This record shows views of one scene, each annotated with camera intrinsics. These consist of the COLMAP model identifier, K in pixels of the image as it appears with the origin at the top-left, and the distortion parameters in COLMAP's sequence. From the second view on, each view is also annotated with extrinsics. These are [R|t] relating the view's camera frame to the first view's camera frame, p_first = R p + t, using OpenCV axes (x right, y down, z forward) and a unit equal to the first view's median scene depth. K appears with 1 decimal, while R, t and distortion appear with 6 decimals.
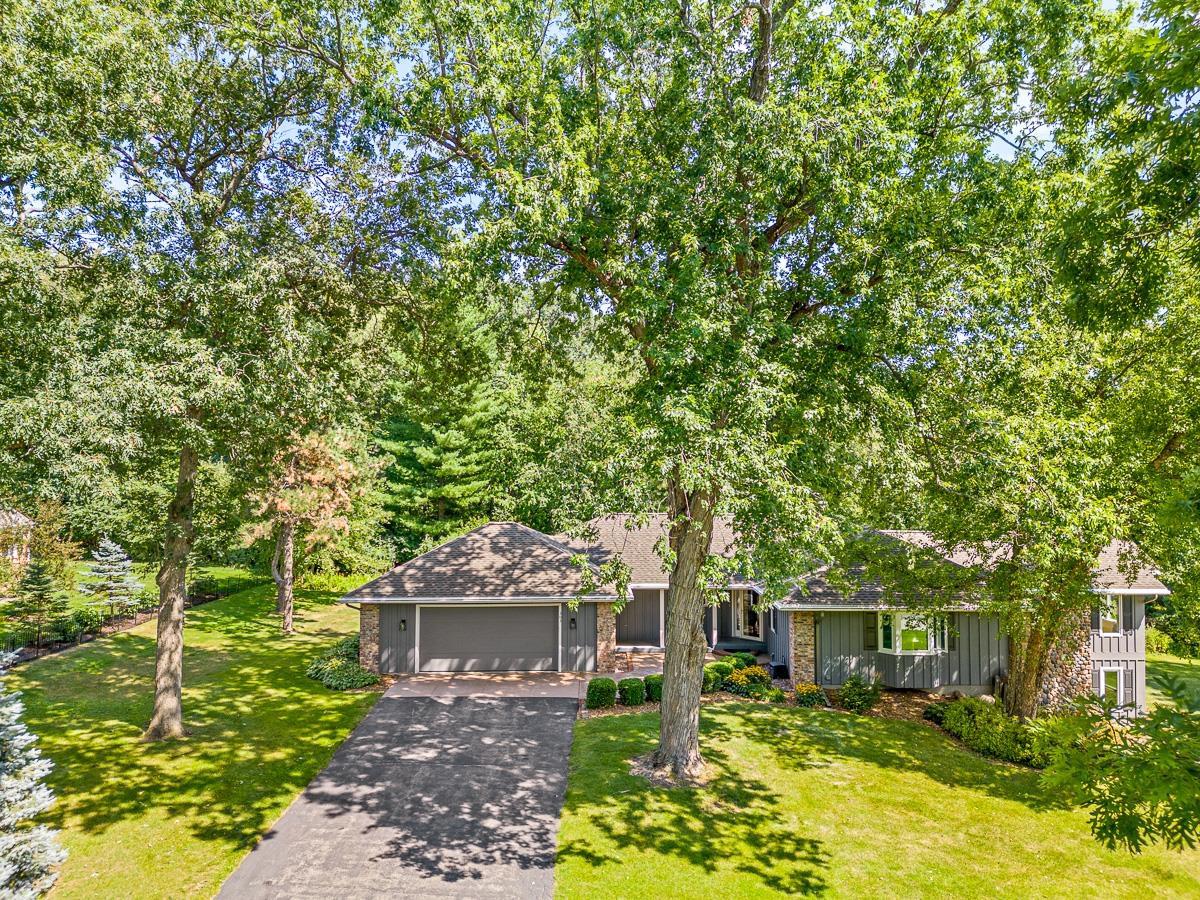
lens RADIAL K [[859.3, 0, 574.5], [0, 859.3, 388.3], [0, 0, 1]] dist [0.079690, -0.073435]
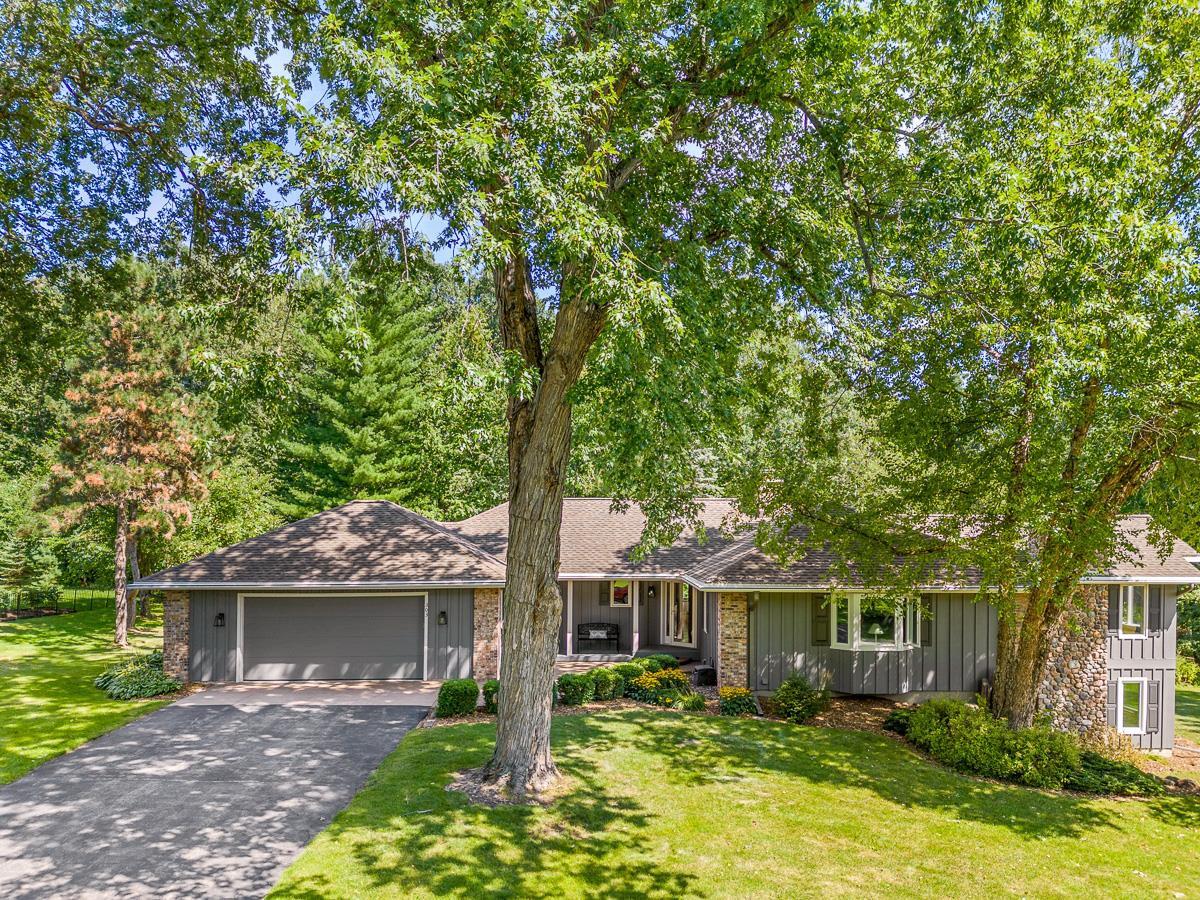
lens RADIAL K [[859.3, 0, 610.5], [0, 859.3, 499.0], [0, 0, 1]] dist [0.079690, -0.073435]
pose [[0.999788, 0.010492, 0.017734, 0.156887], [-0.011086, 0.999369, 0.033735, 0.165342], [-0.017369, -0.033924, 0.999273, 0.278805]]
